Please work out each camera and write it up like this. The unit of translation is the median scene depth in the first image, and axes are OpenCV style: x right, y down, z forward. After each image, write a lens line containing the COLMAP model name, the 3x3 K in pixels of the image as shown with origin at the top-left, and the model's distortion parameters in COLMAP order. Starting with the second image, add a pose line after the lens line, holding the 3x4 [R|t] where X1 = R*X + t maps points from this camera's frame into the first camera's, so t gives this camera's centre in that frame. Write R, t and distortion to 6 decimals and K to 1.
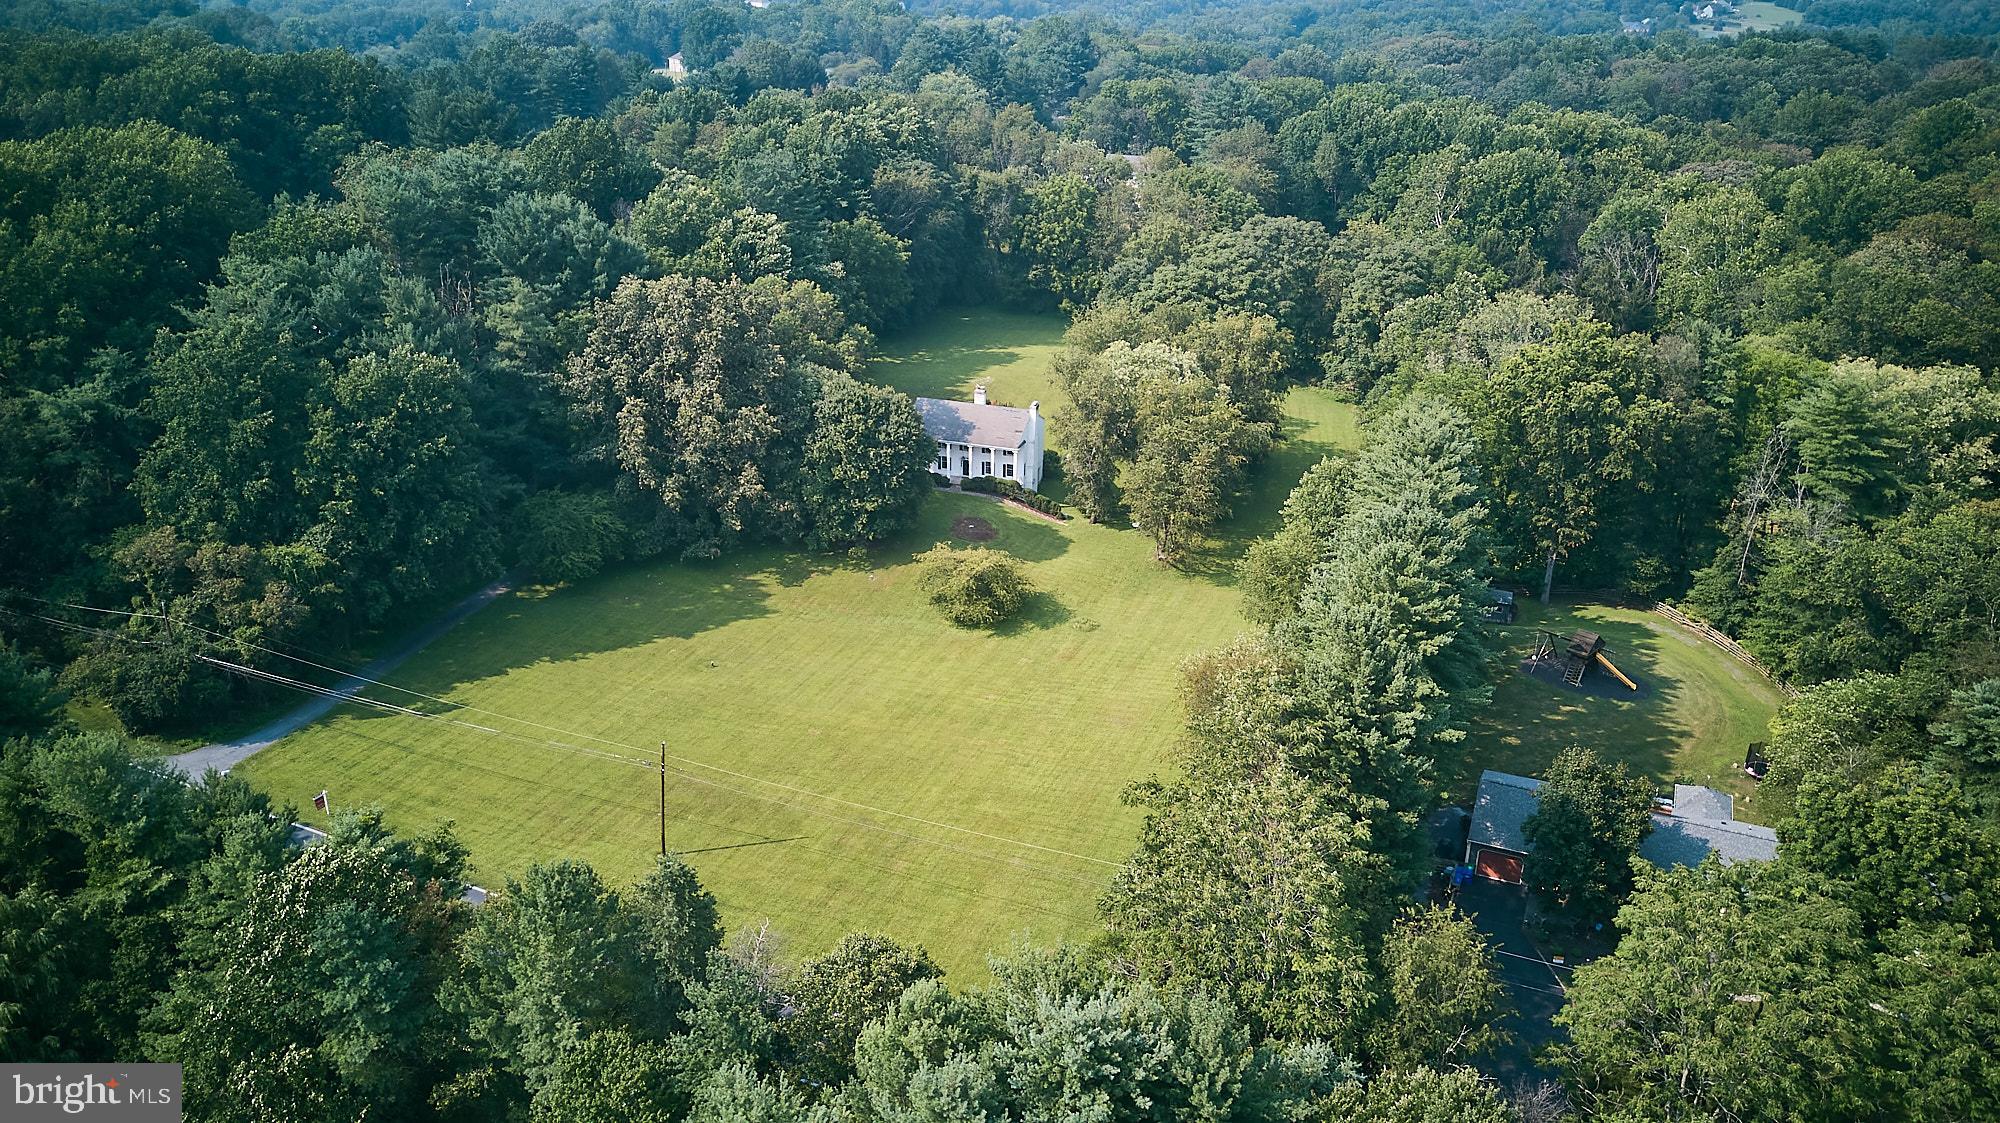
lens RADIAL K [[1503.4, 0, 1000.7], [0, 1503.4, 547.9], [0, 0, 1]] dist [0.005994, -0.052087]
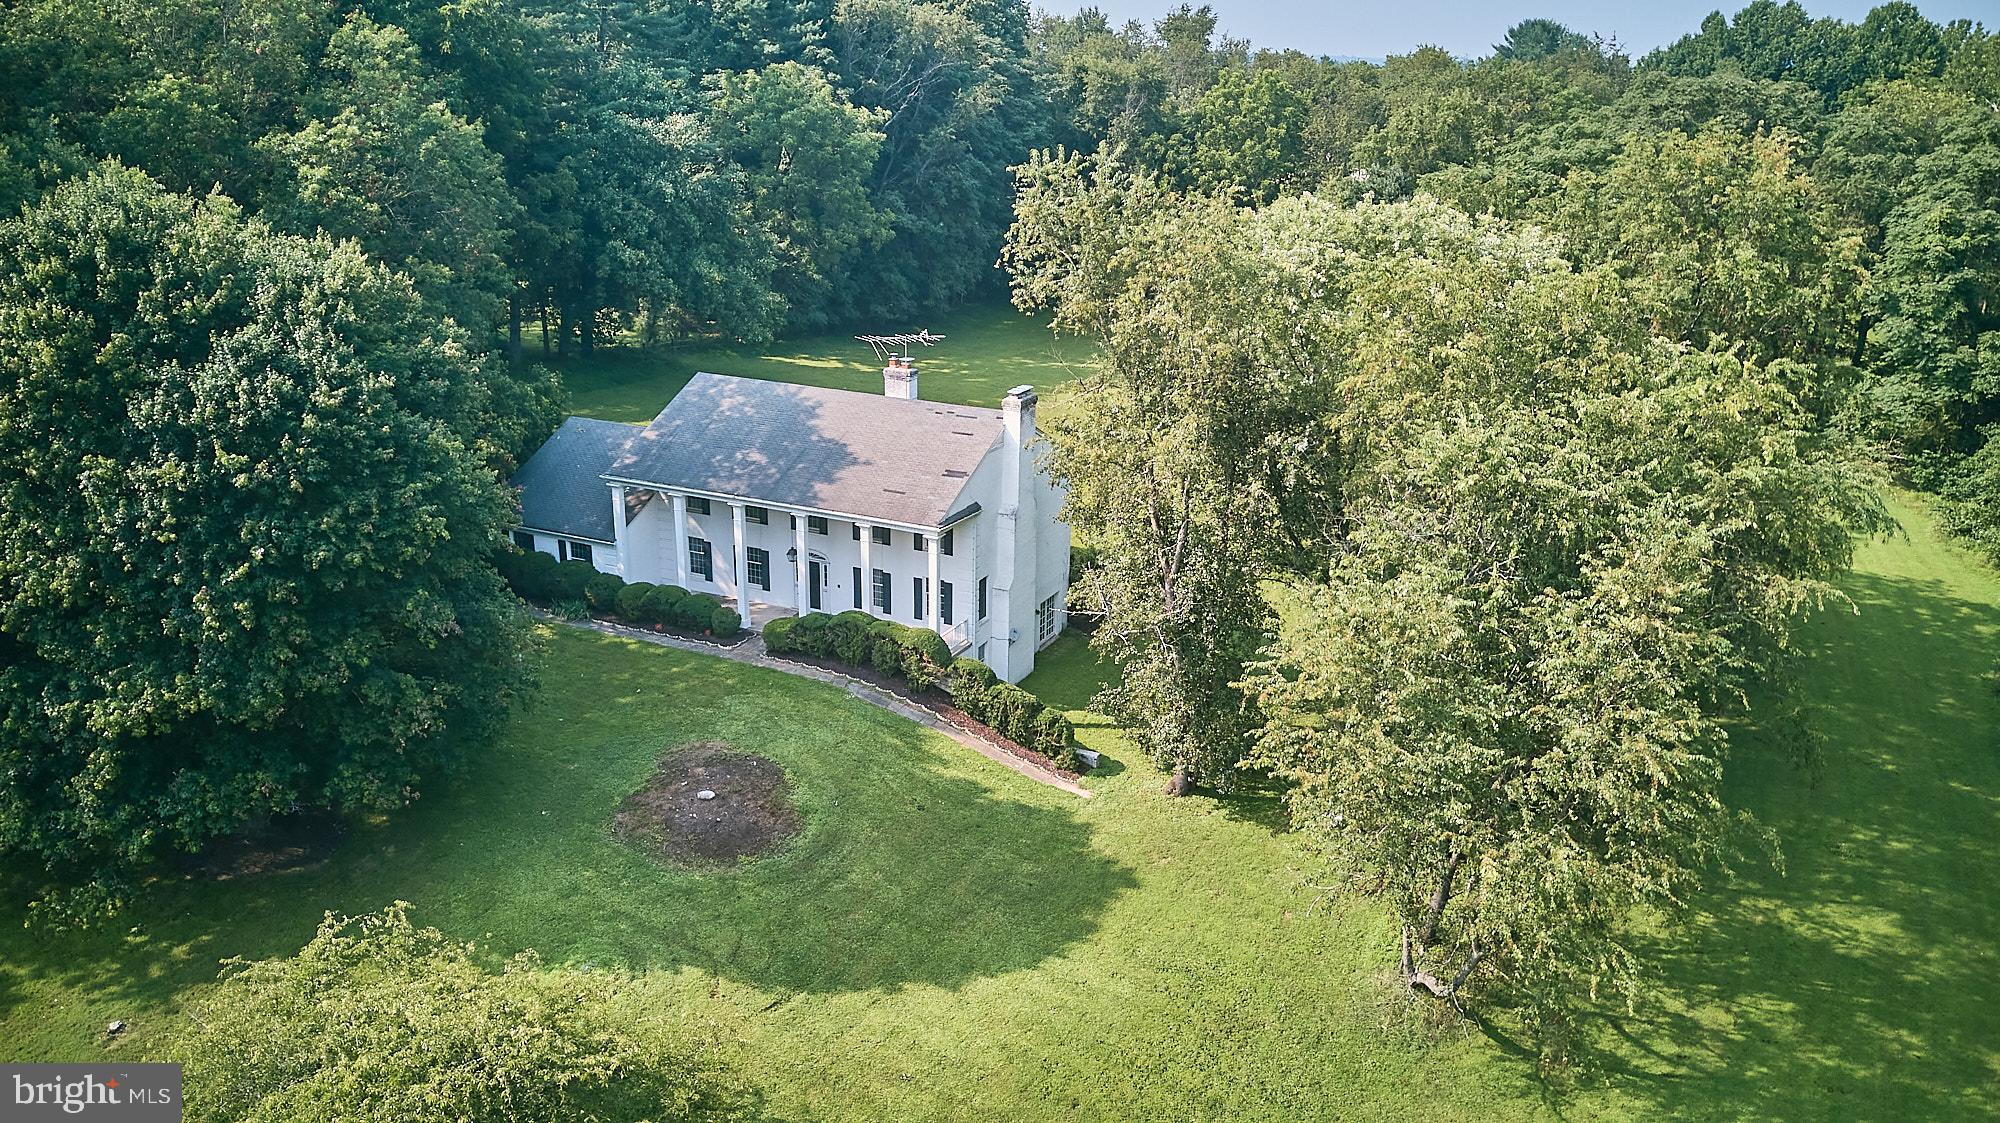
lens RADIAL K [[1512.6, 0, 1017.7], [0, 1512.6, 525.5], [0, 0, 1]] dist [0.002674, 0.005295]
pose [[0.988106, 0.042249, -0.147859, 0.079299], [-0.057973, 0.992917, -0.103704, -0.040284], [0.142430, 0.111042, 0.983556, 0.784328]]
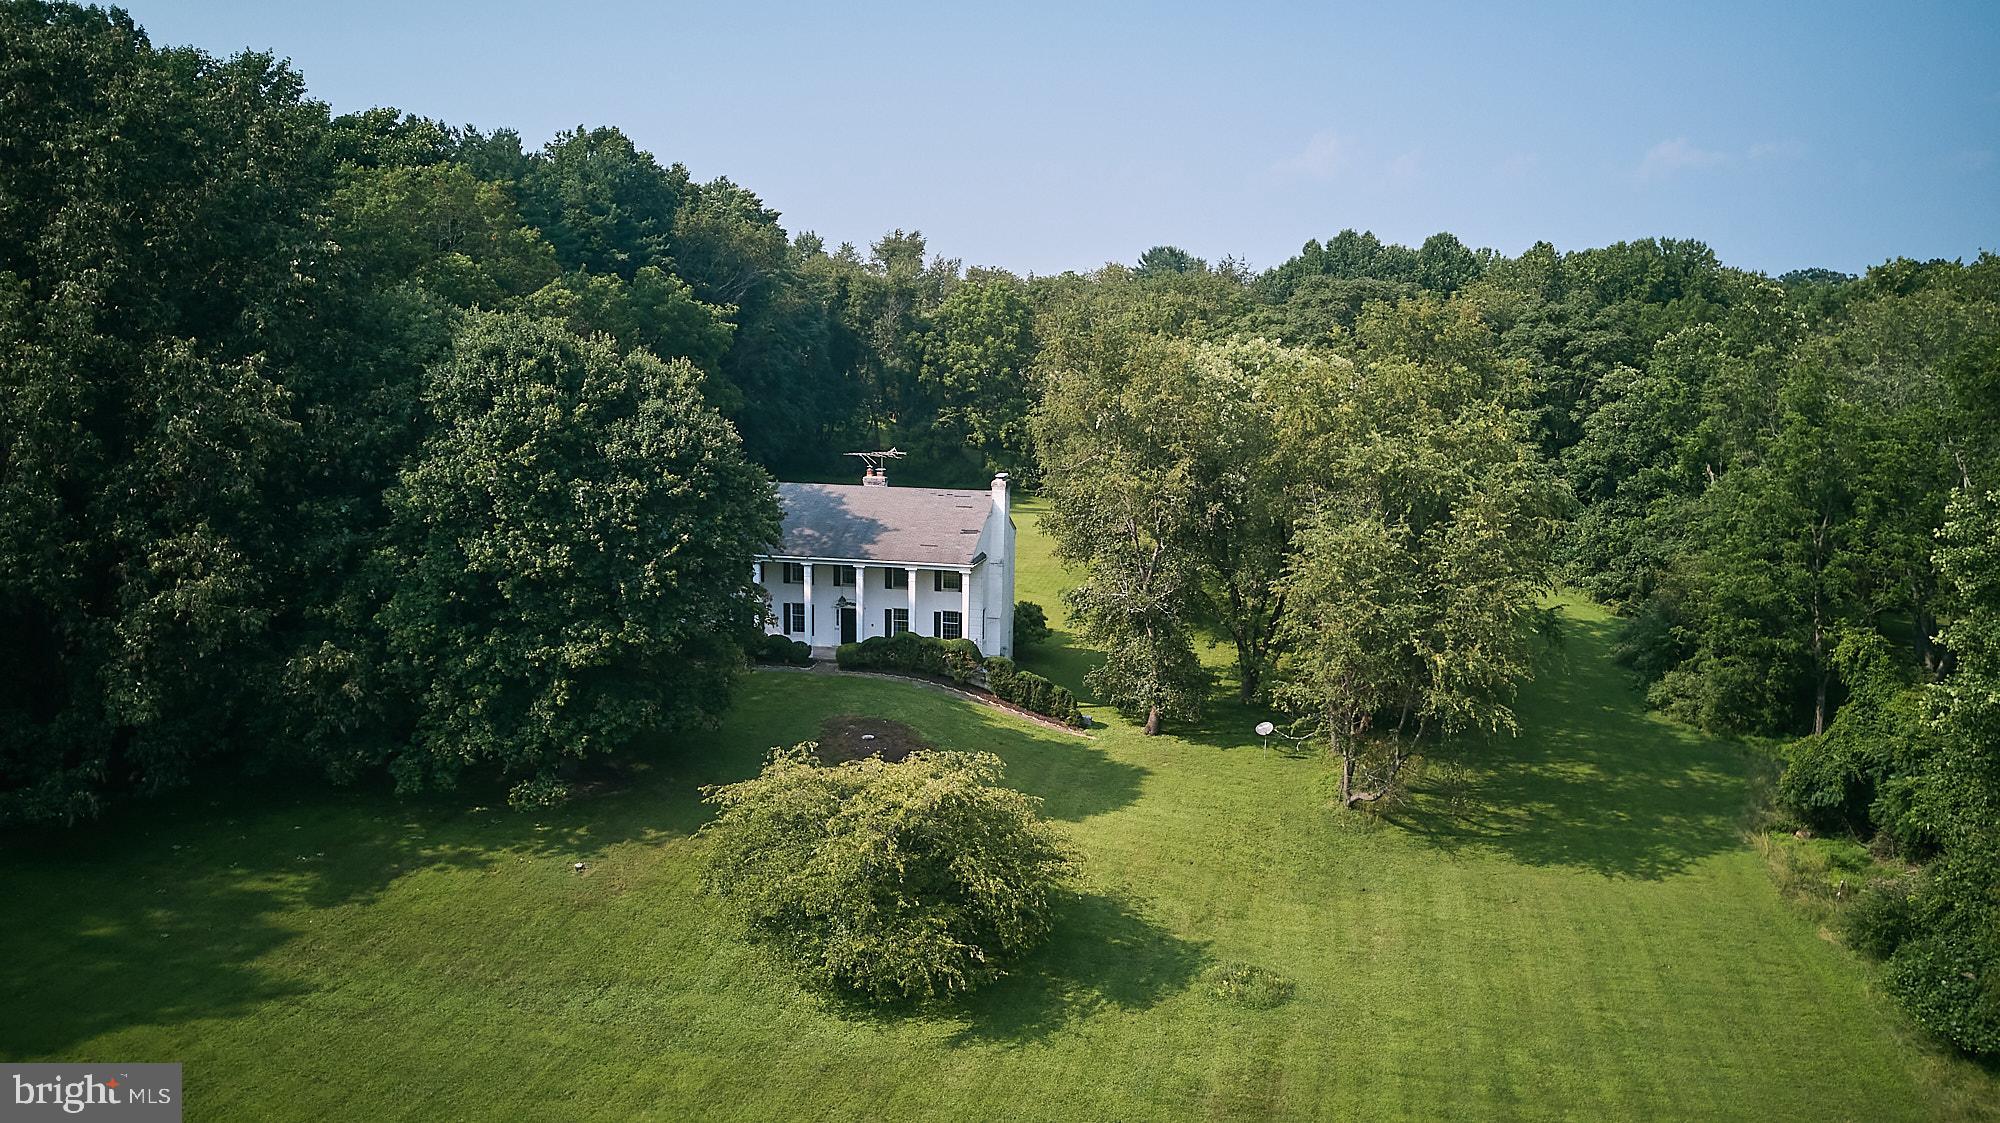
lens RADIAL K [[1503.4, 0, 1000.7], [0, 1503.4, 547.9], [0, 0, 1]] dist [0.005994, -0.052087]
pose [[0.995365, -0.018220, 0.094425, -0.022744], [0.039777, 0.971959, -0.231761, 0.031546], [-0.087554, 0.234443, 0.968179, 0.648653]]
